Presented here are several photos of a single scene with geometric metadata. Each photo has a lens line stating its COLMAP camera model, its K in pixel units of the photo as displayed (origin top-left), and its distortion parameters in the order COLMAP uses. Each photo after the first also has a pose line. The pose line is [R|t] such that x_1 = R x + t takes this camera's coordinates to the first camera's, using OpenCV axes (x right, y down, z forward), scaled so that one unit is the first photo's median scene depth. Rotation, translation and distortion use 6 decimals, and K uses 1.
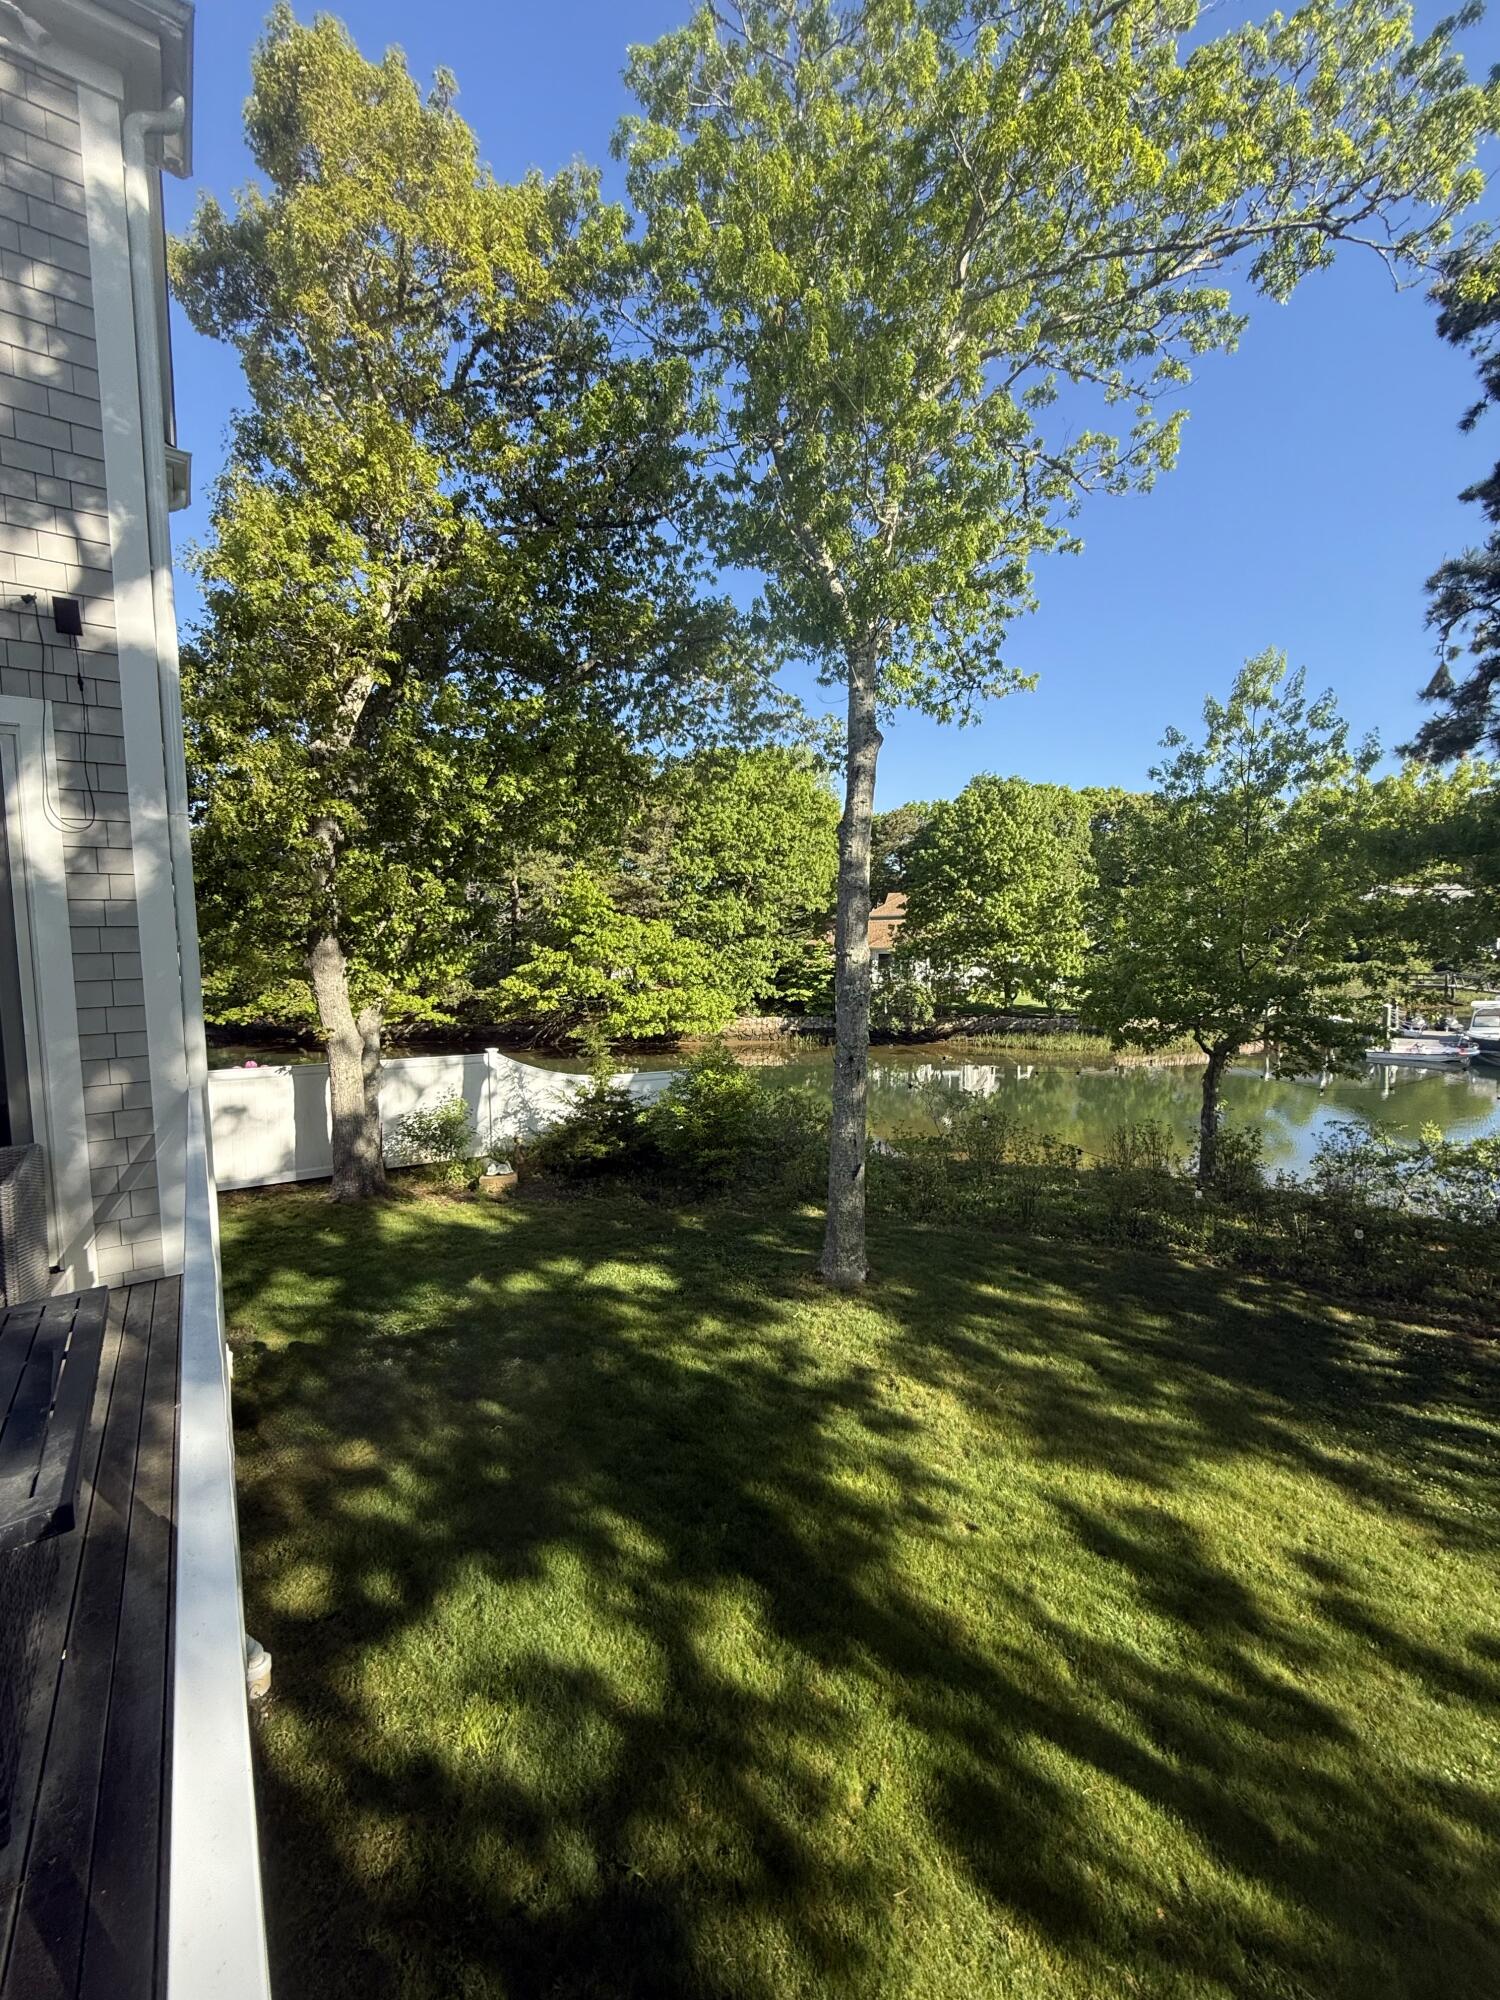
lens RADIAL K [[793.5, 0, 752.1], [0, 793.5, 995.1], [0, 0, 1]] dist [-0.002707, 0.000796]
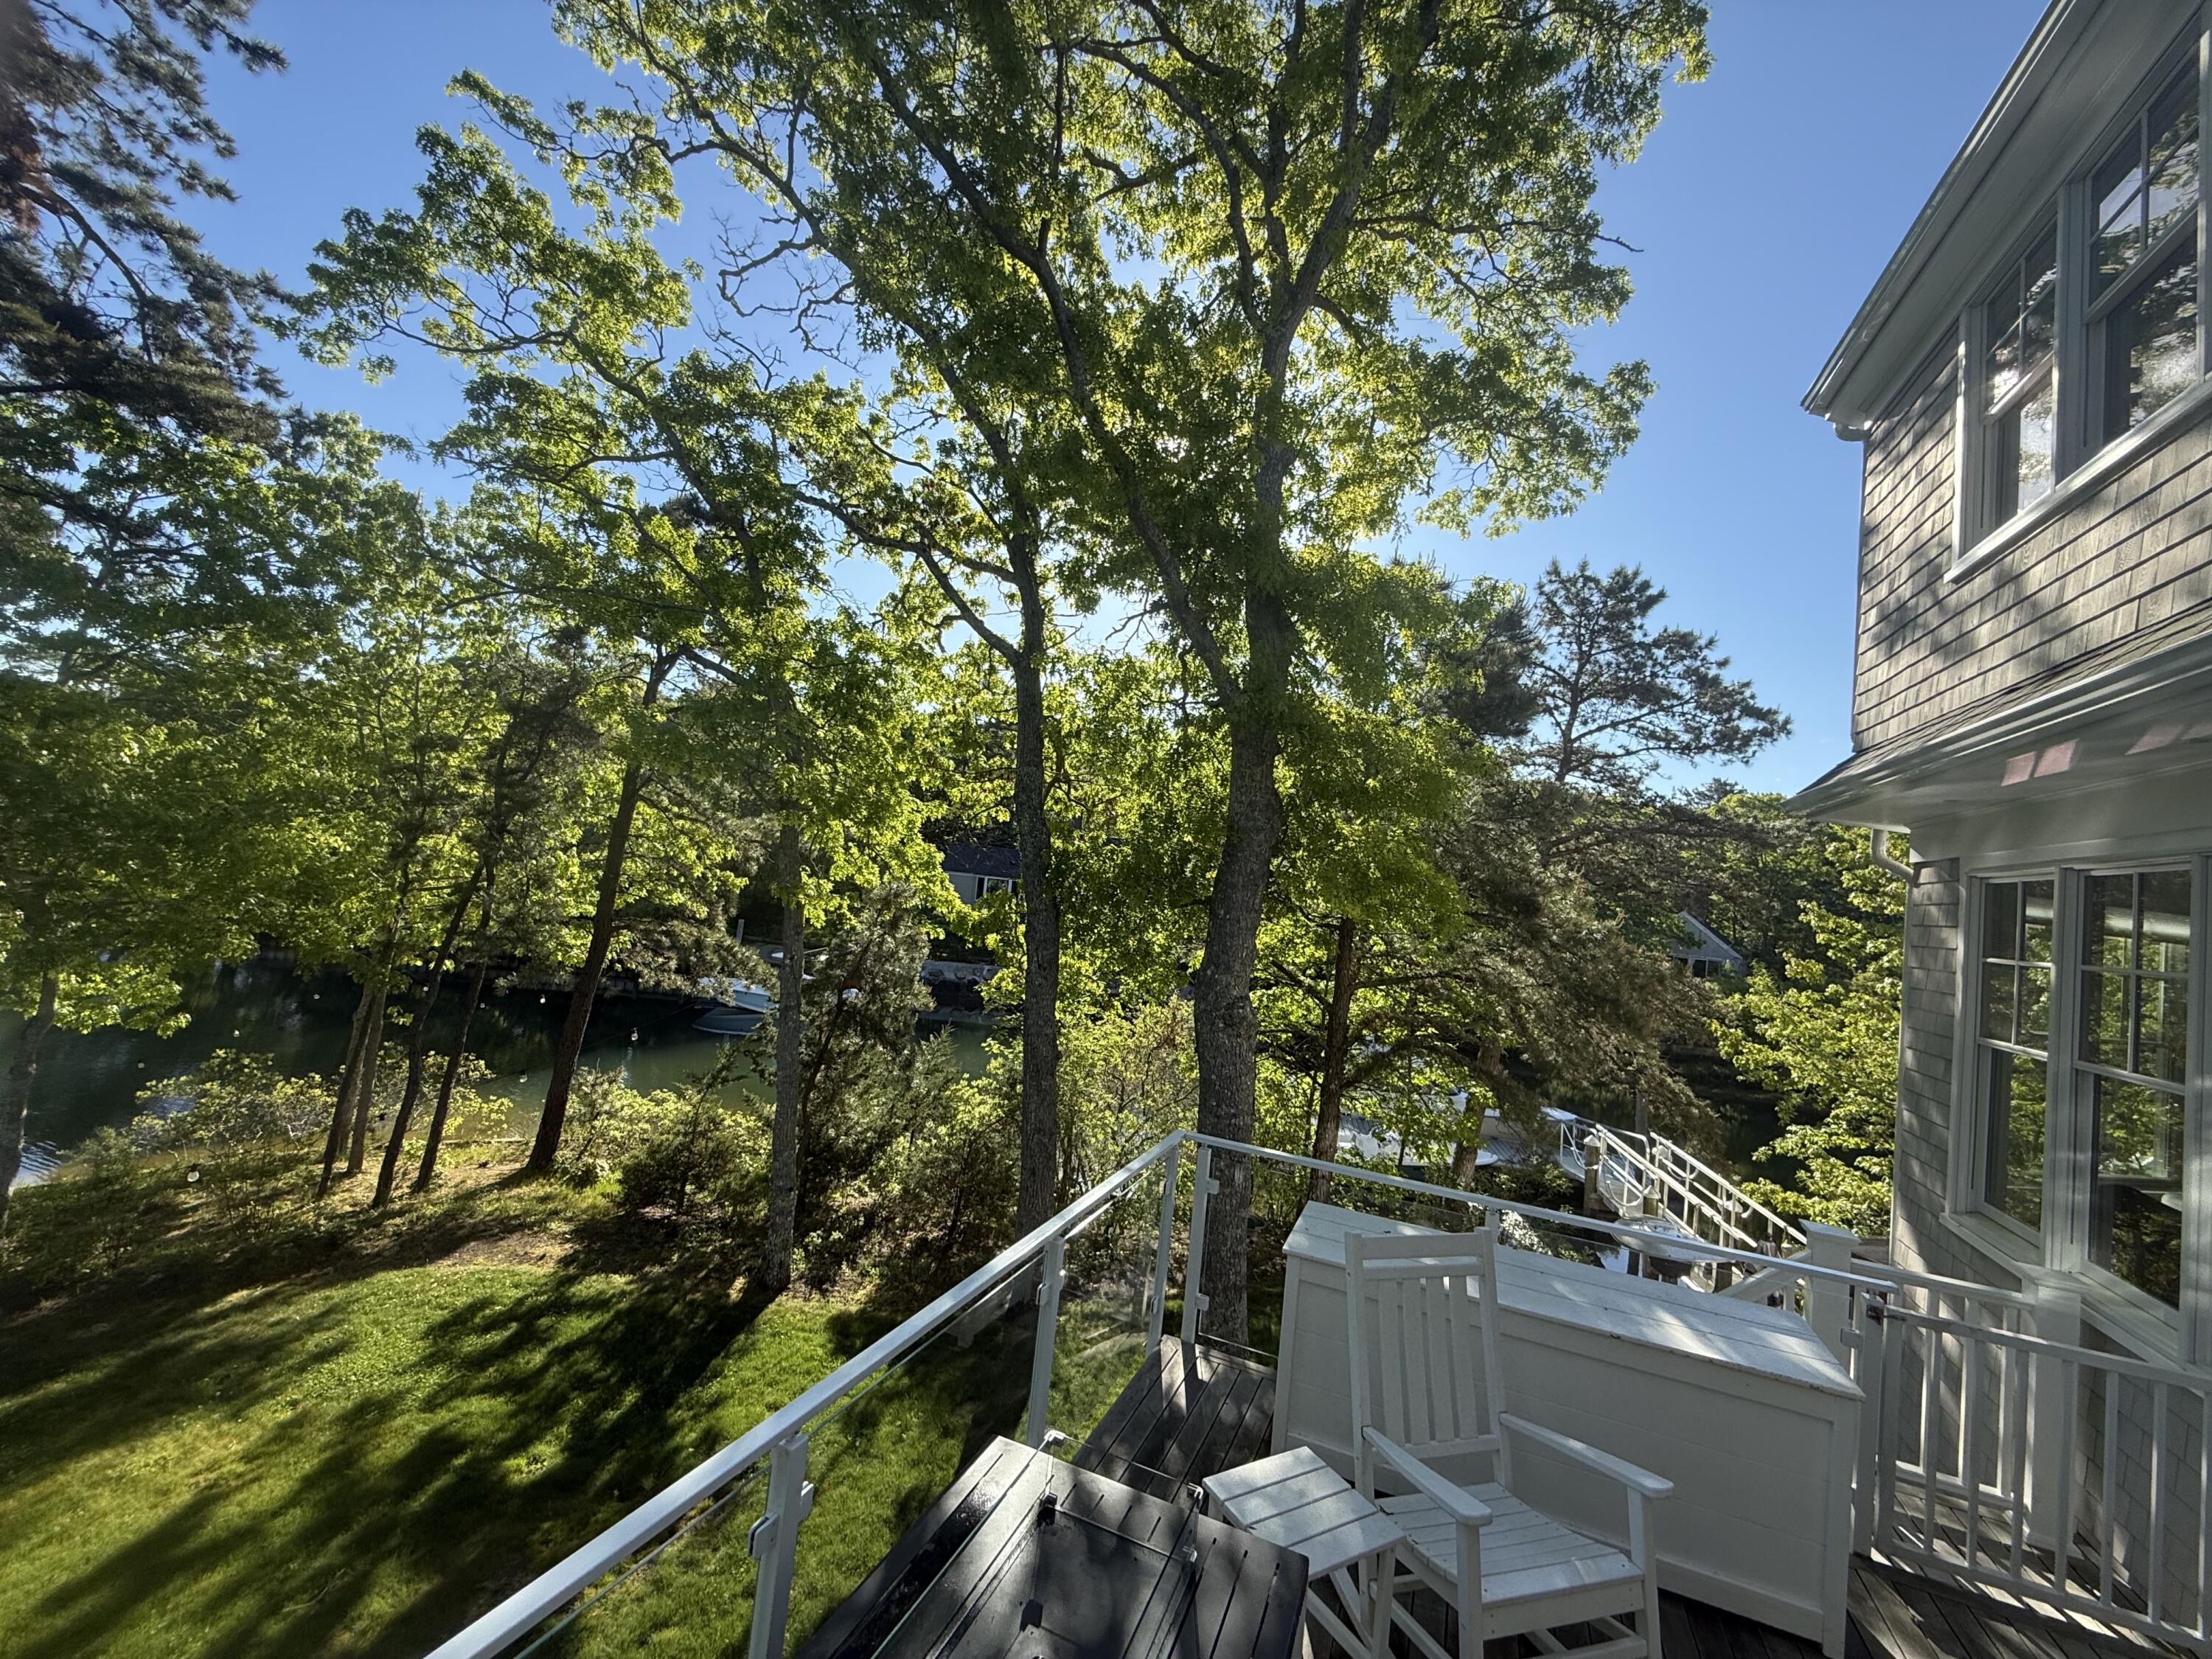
lens RADIAL K [[877.7, 0, 1096.4], [0, 877.7, 826.3], [0, 0, 1]] dist [-0.002707, 0.000796]
pose [[-0.520823, 0.023520, 0.853340, -0.273988], [-0.027068, 0.998663, -0.044046, -0.048753], [-0.853235, -0.046038, -0.519490, 0.201114]]
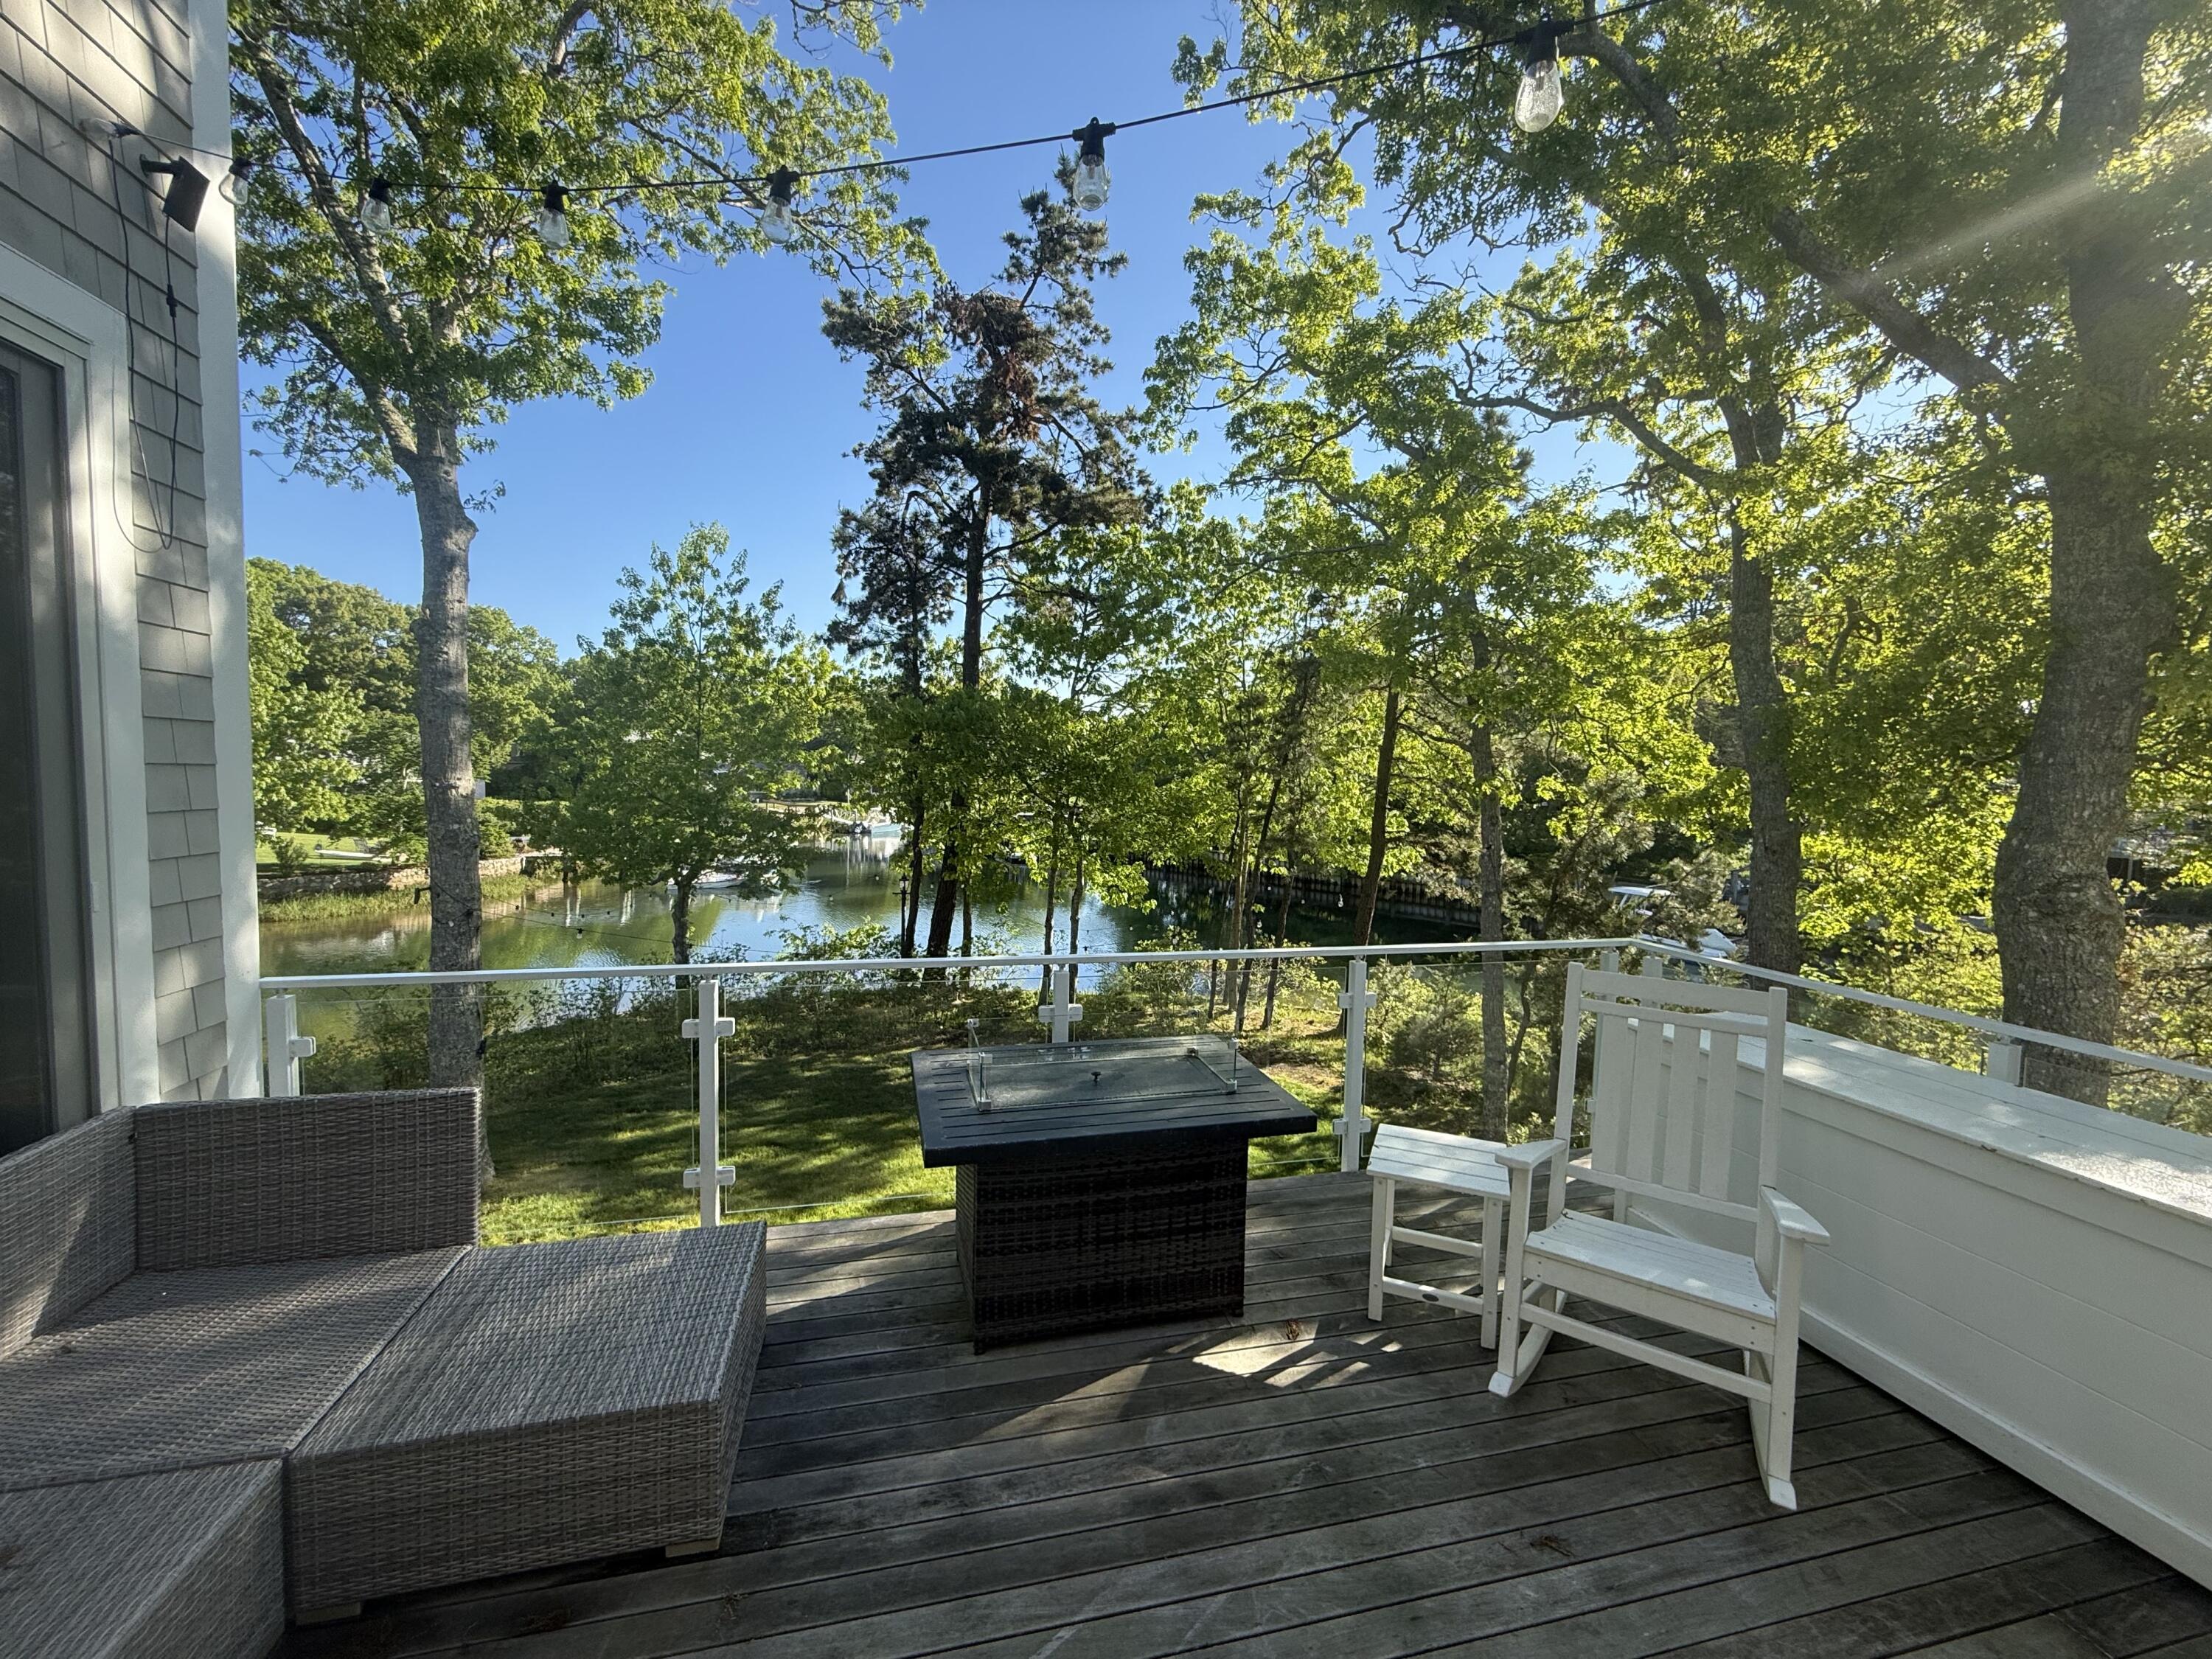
lens RADIAL K [[877.7, 0, 1101.0], [0, 877.7, 822.9], [0, 0, 1]] dist [-0.002707, 0.000796]
pose [[0.367524, -0.018802, 0.929824, -0.372226], [0.035821, 0.999340, 0.006049, 0.003818], [-0.929324, 0.031084, 0.367955, 0.043510]]
